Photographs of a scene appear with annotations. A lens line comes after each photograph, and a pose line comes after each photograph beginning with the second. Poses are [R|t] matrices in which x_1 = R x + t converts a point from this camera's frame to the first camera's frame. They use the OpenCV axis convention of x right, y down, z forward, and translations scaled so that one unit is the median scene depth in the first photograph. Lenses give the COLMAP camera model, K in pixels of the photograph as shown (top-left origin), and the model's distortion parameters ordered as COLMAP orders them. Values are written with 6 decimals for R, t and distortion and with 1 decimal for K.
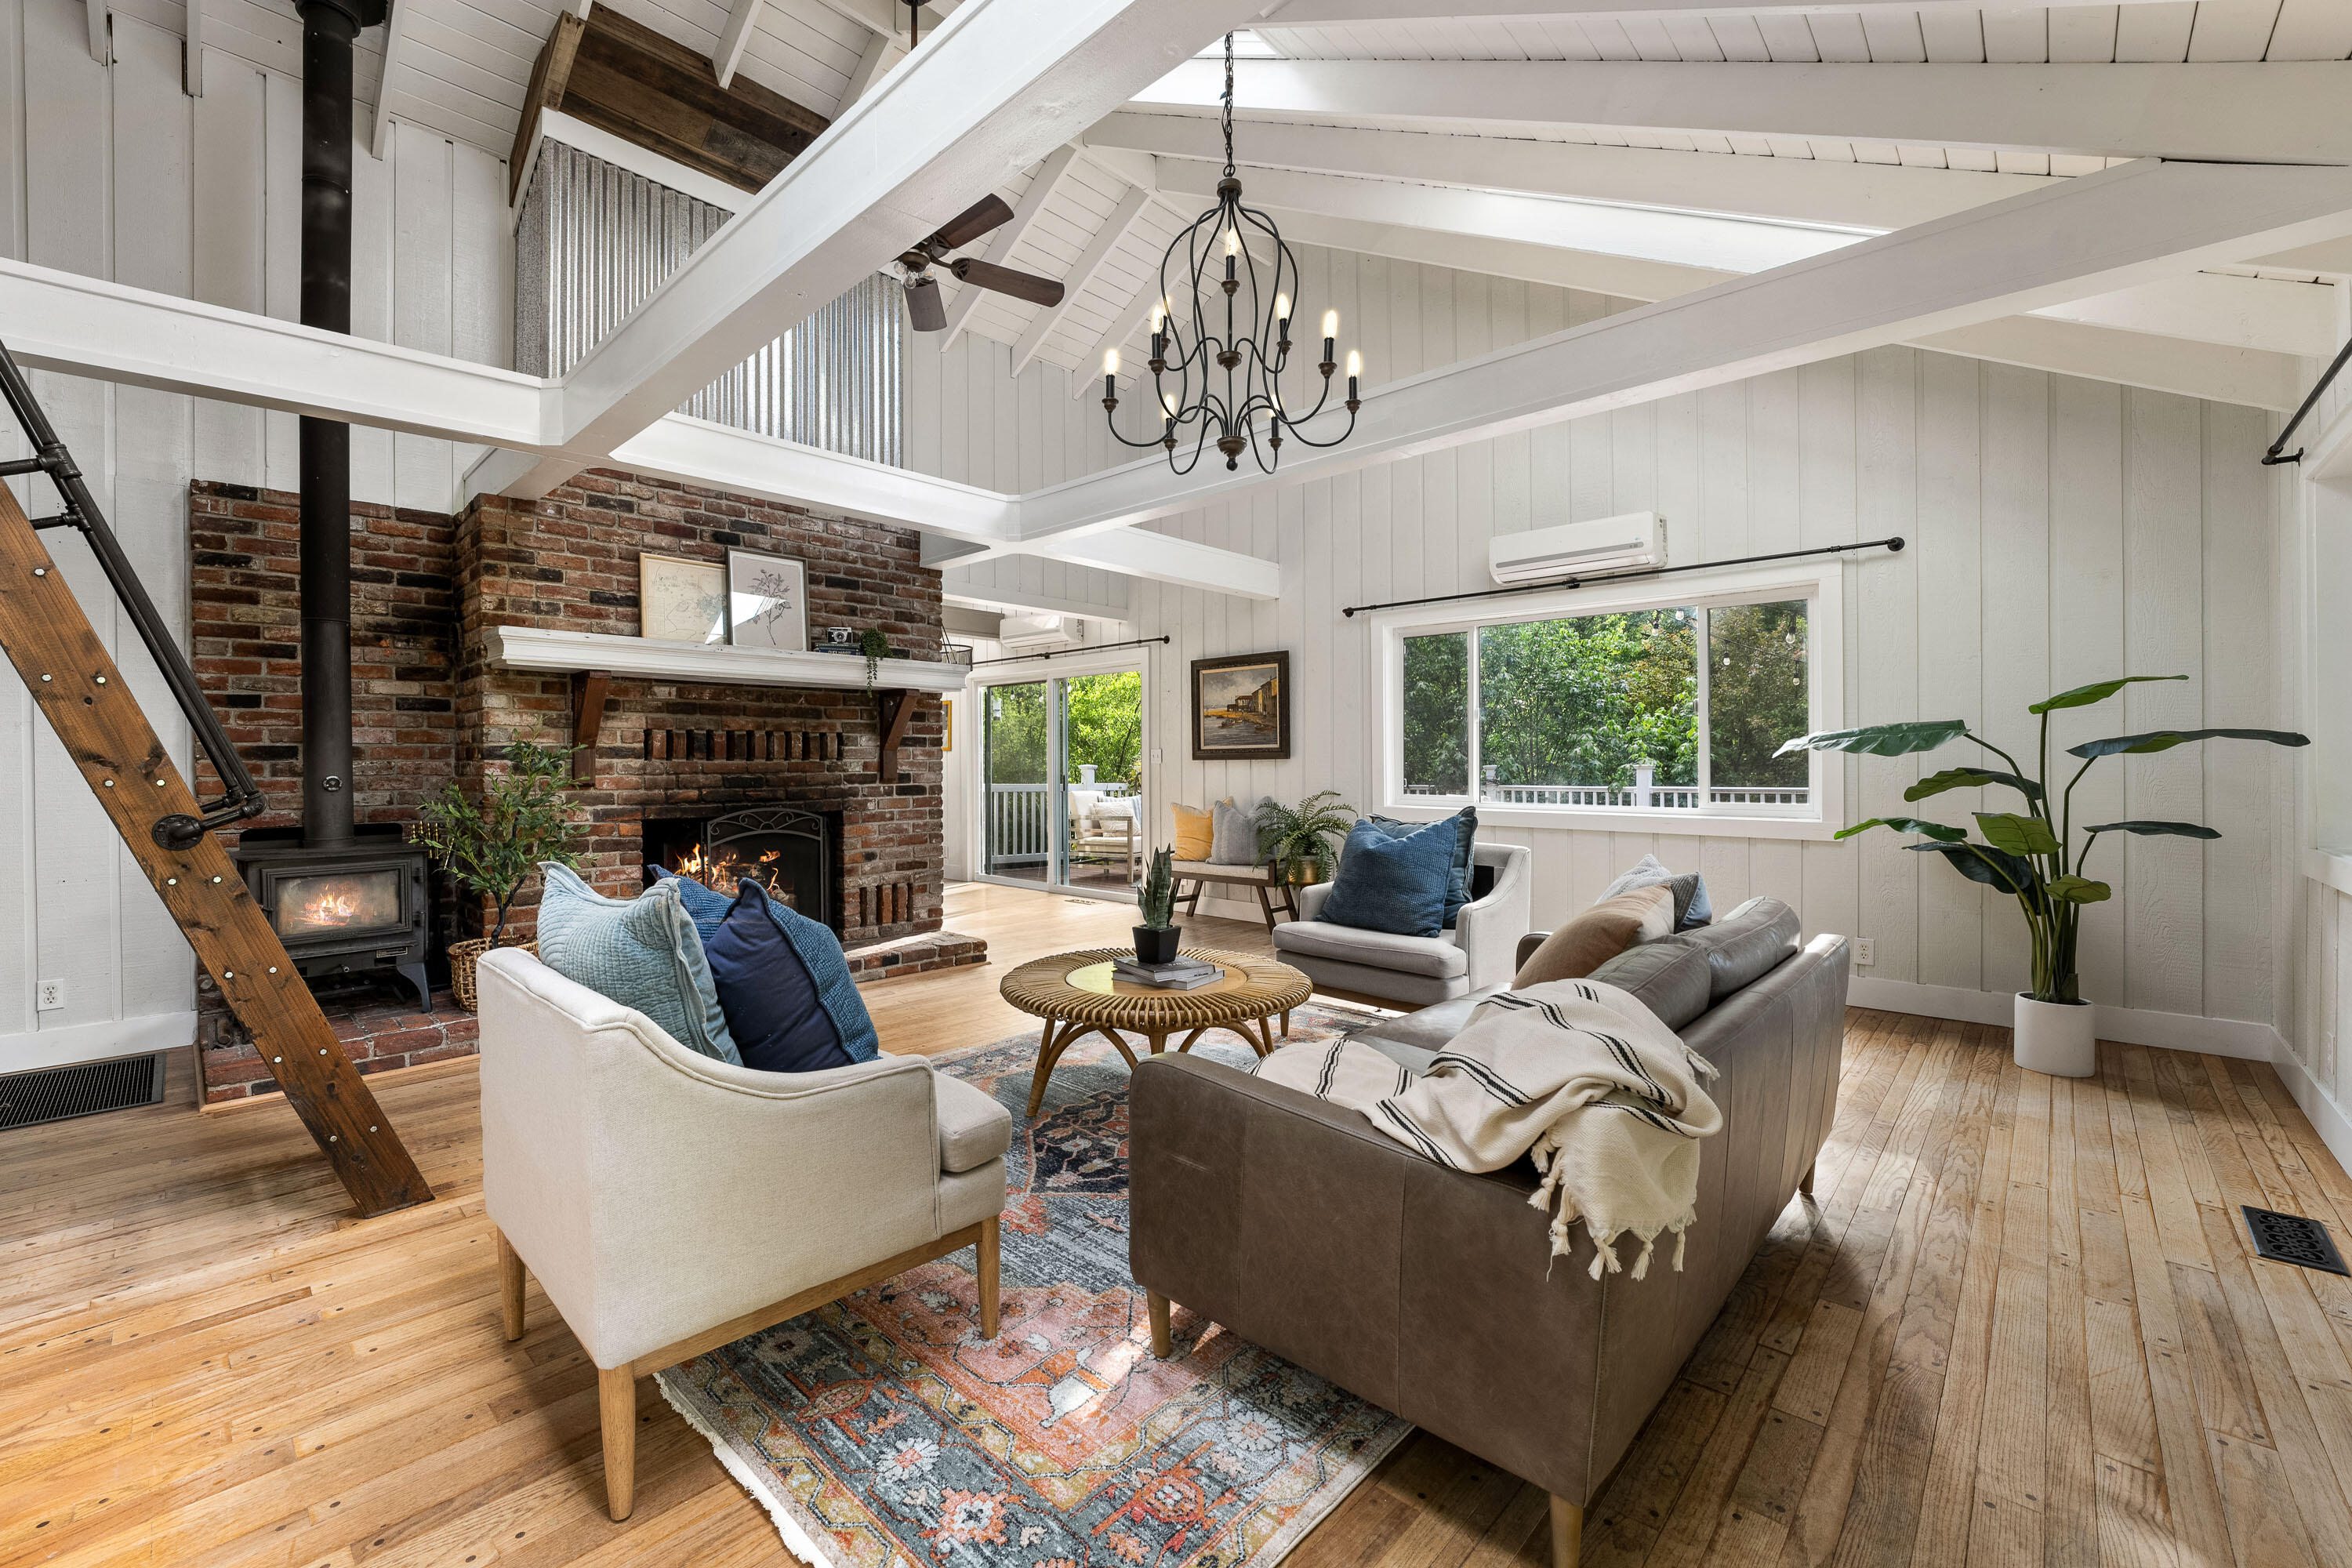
lens RADIAL K [[957.0, 0, 1159.5], [0, 957.0, 767.6], [0, 0, 1]] dist [-0.018613, 0.001296]
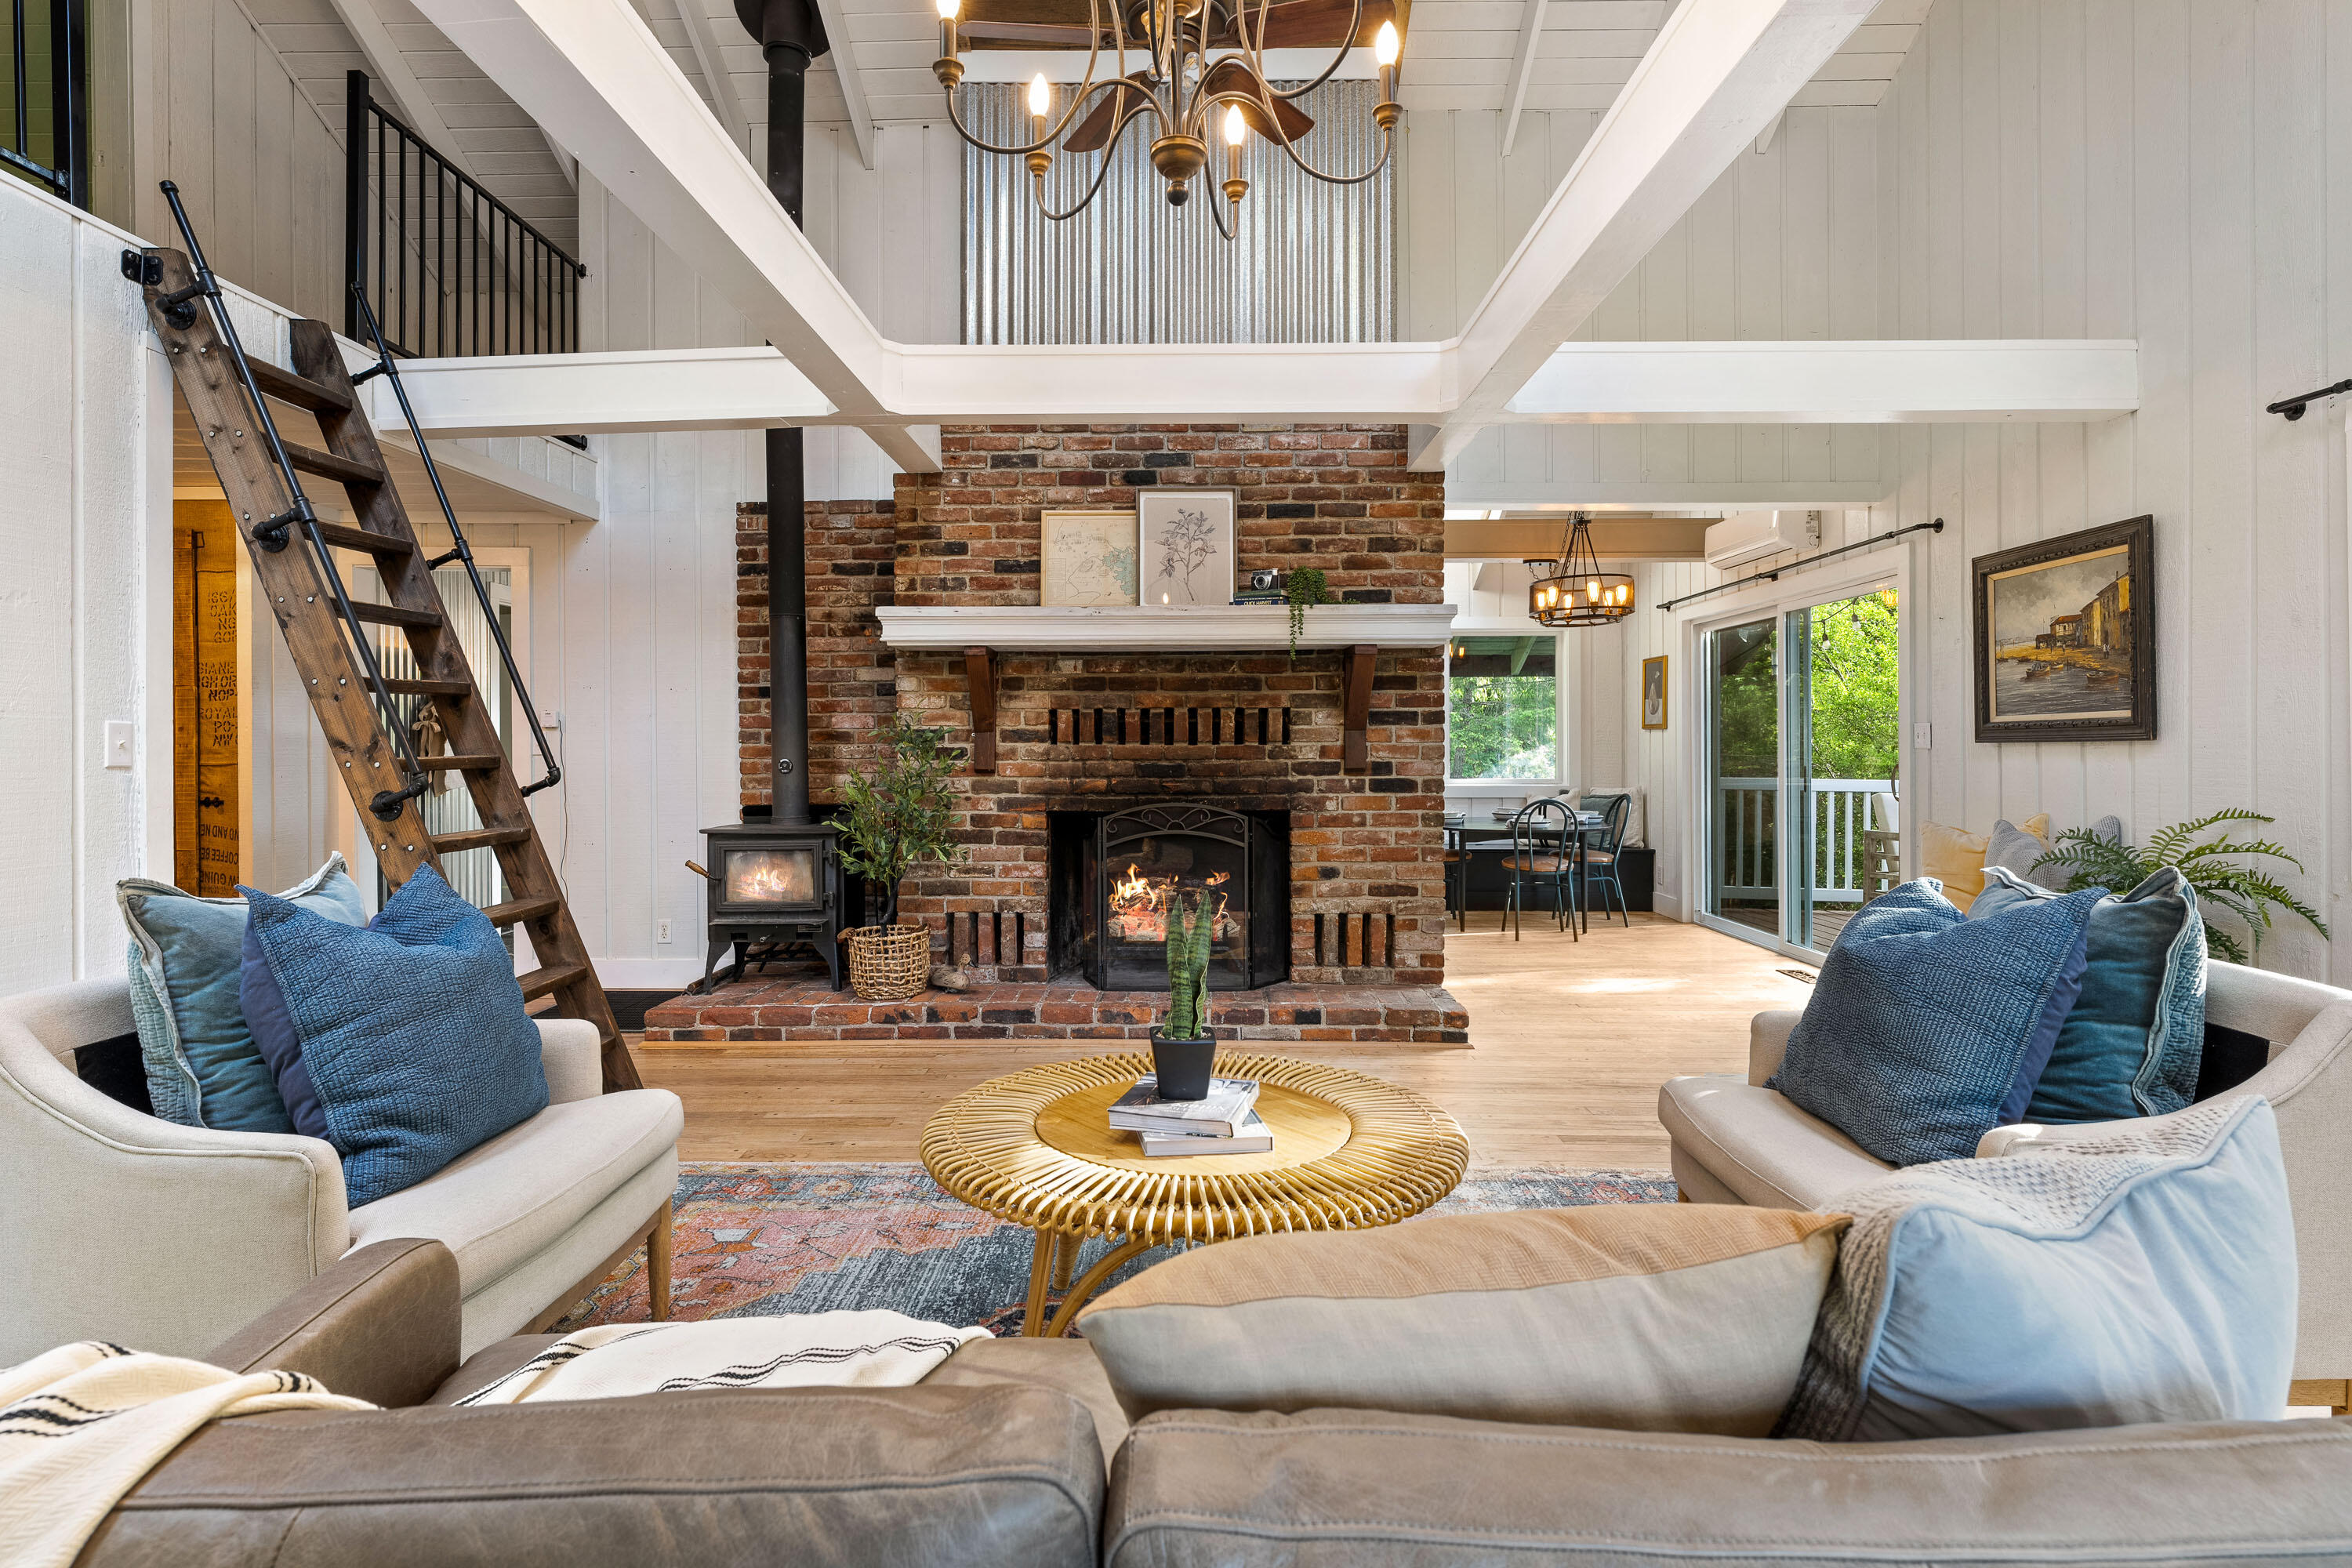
lens RADIAL K [[1179.6, 0, 1161.2], [0, 1179.6, 748.5], [0, 0, 1]] dist [-0.006435, -0.001101]
pose [[0.673314, 0.002569, -0.739352, 0.303045], [-0.004151, 0.999991, -0.000306, -0.003329], [0.739345, 0.003275, 0.673319, 0.300922]]
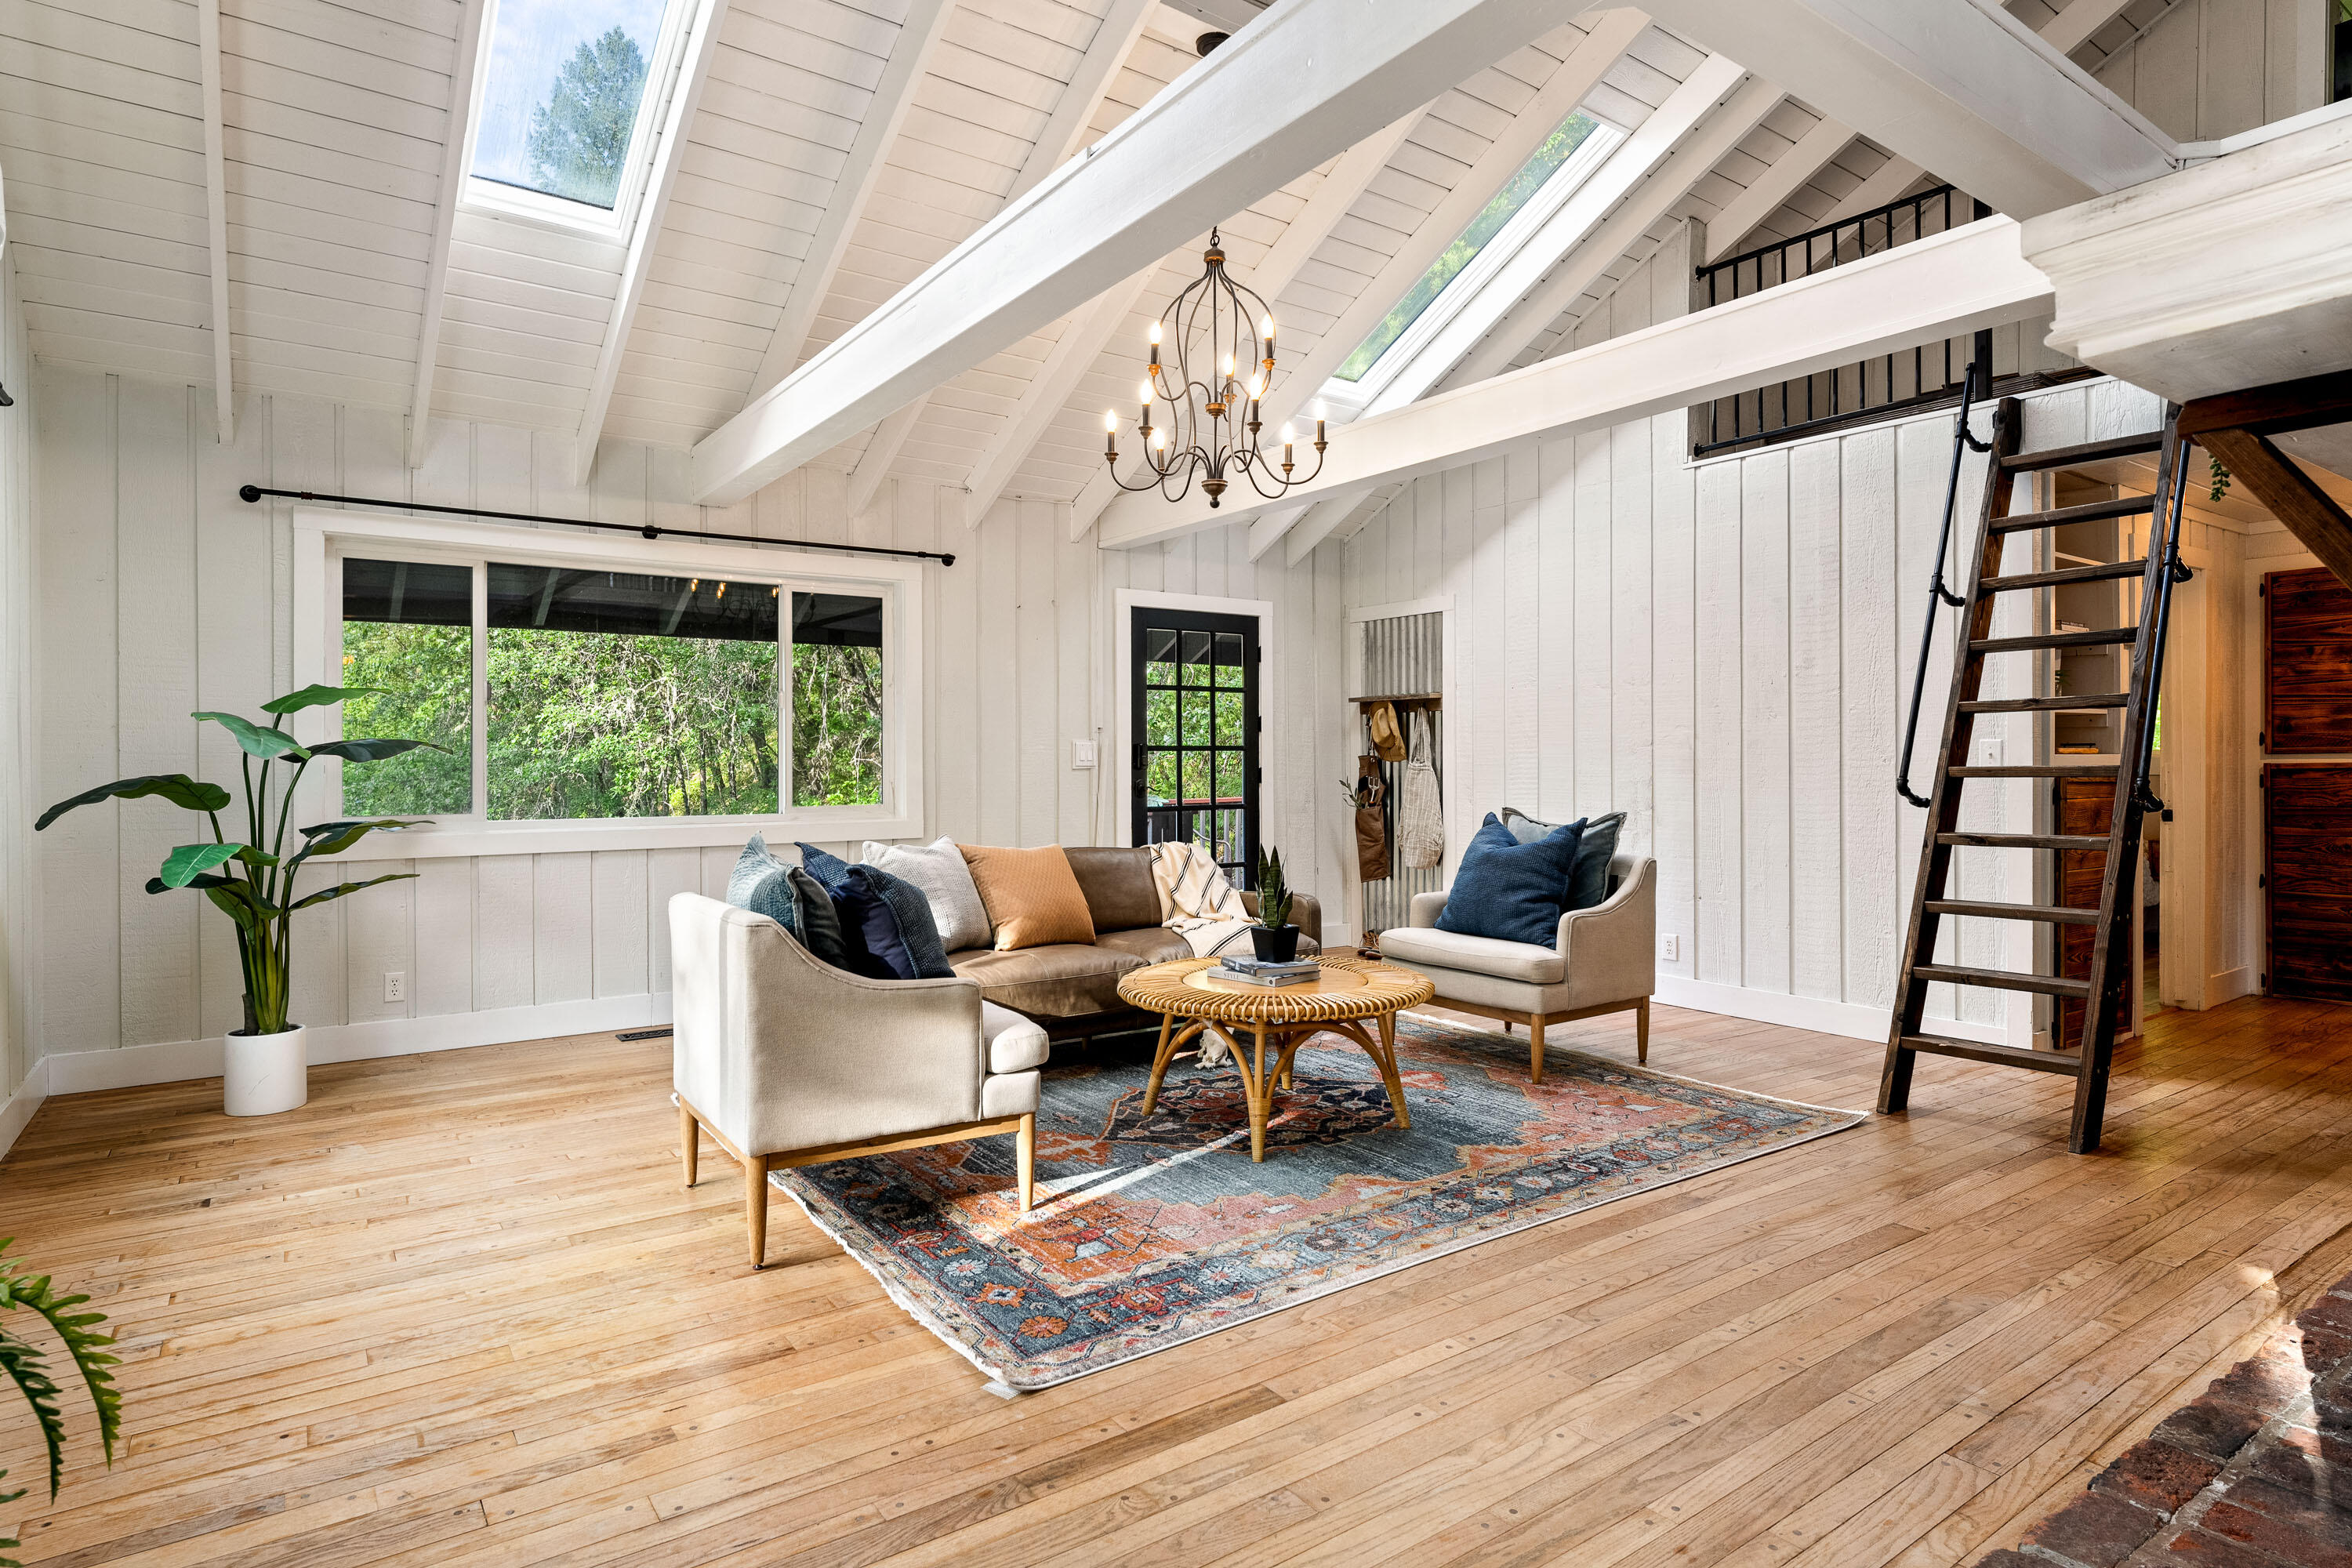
lens RADIAL K [[1267.4, 0, 1188.7], [0, 1267.4, 766.5], [0, 0, 1]] dist [0.002893, -0.001348]
pose [[-0.983854, 0.005617, 0.178885, -0.089572], [0.006935, 0.999953, 0.006749, -0.006260], [-0.178839, 0.007880, -0.983847, 1.364148]]
